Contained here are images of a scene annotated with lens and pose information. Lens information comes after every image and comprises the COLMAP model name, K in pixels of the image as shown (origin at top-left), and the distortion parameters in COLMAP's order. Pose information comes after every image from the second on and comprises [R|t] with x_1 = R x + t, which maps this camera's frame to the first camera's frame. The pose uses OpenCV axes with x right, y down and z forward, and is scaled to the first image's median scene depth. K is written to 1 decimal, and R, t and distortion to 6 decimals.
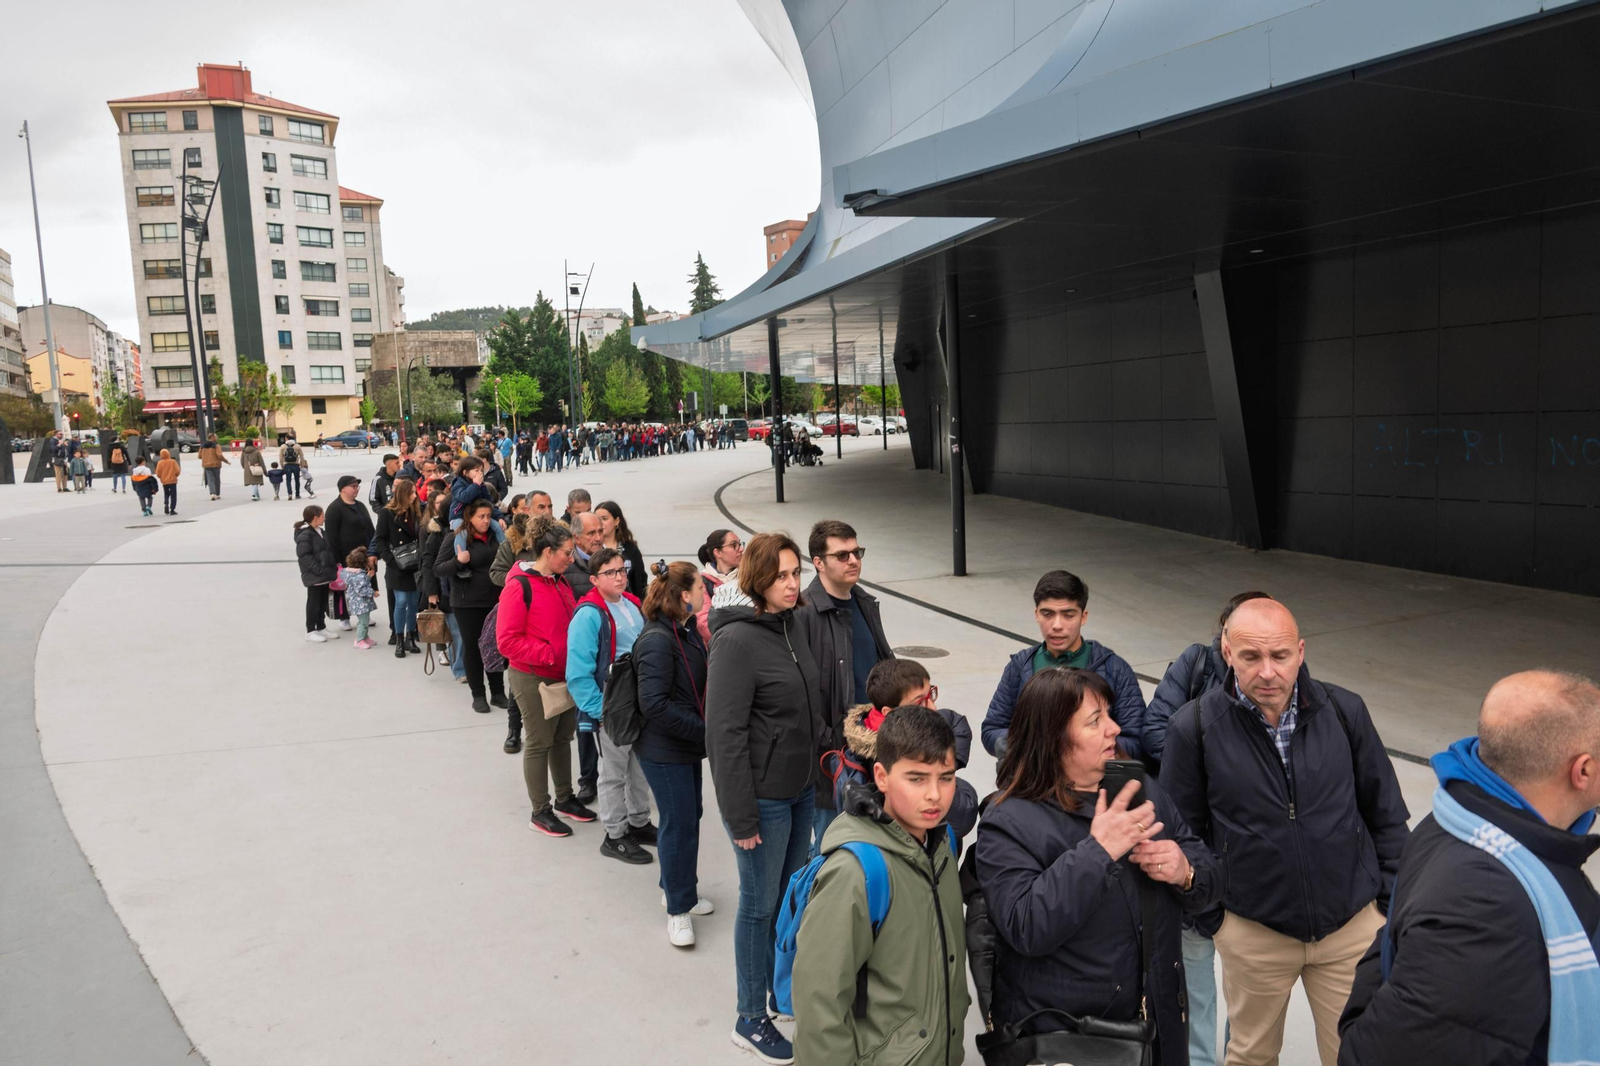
lens RADIAL K [[1100.6, 0, 802.4], [0, 1100.6, 529.9], [0, 0, 1]] dist [-0.002402, -0.003025]
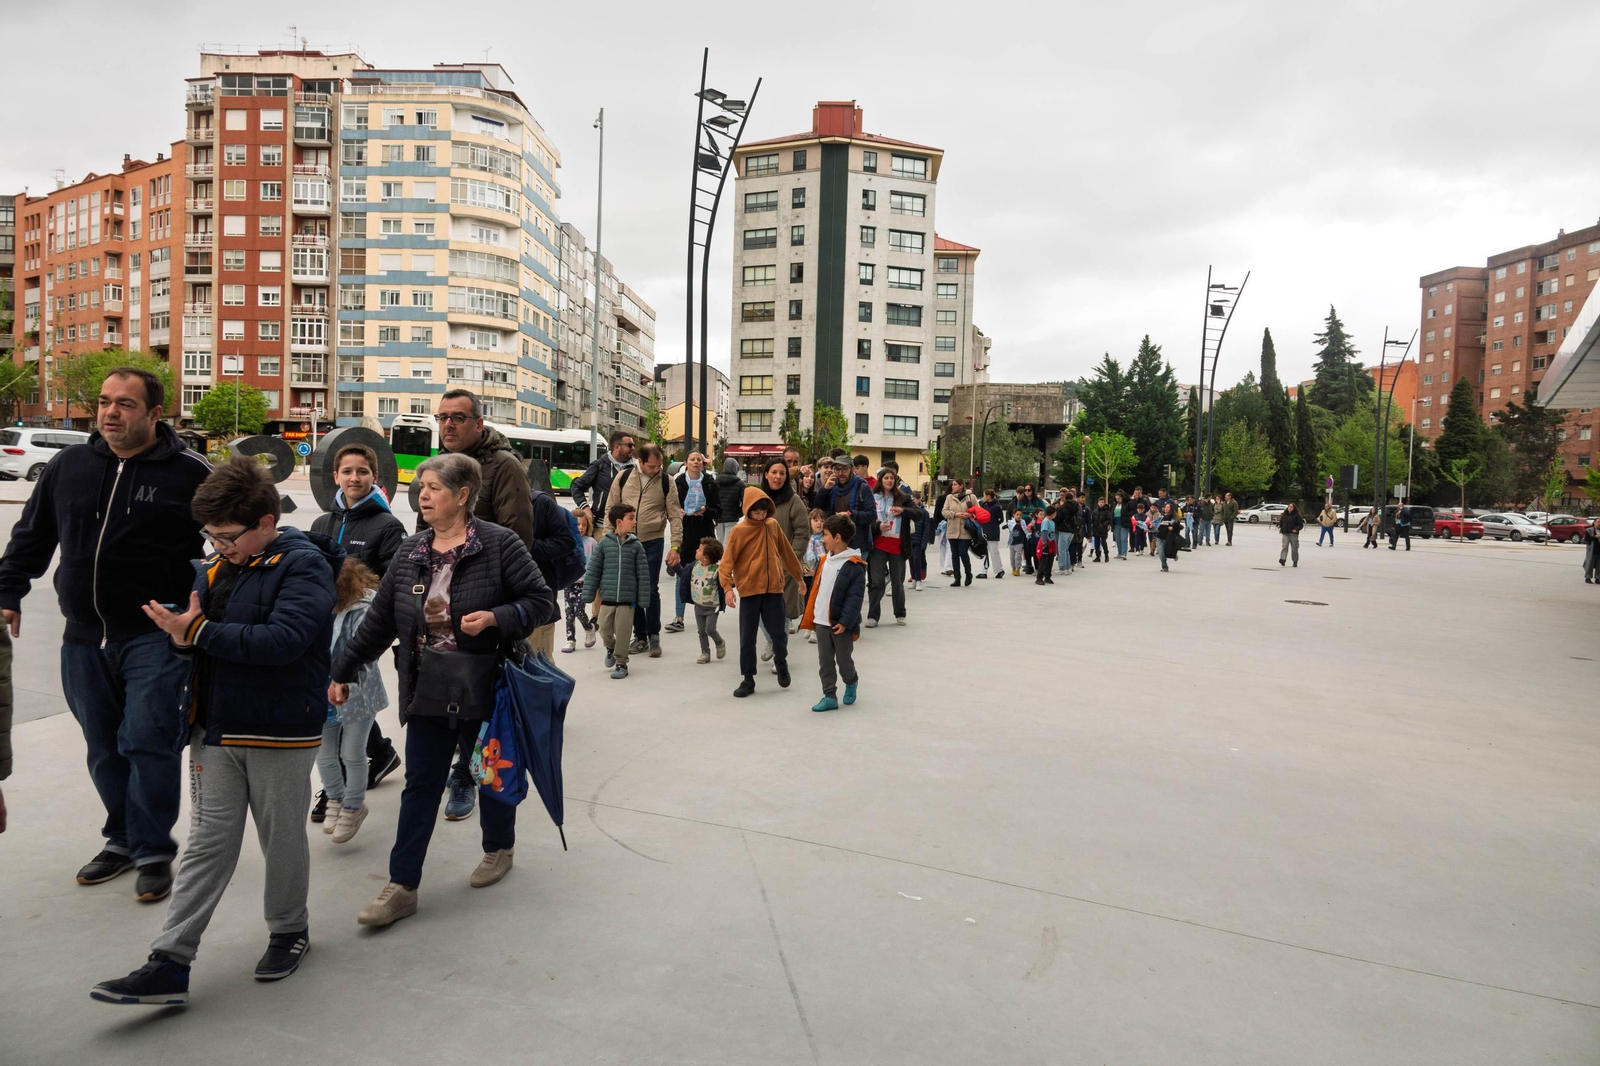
lens RADIAL K [[1100.6, 0, 801.6], [0, 1100.6, 532.6], [0, 0, 1]] dist [-0.002402, -0.003025]
pose [[0.873633, 0.085947, -0.478935, -0.057061], [-0.116832, 0.992535, -0.035000, -0.010715], [0.472351, 0.086532, 0.877153, 0.165102]]
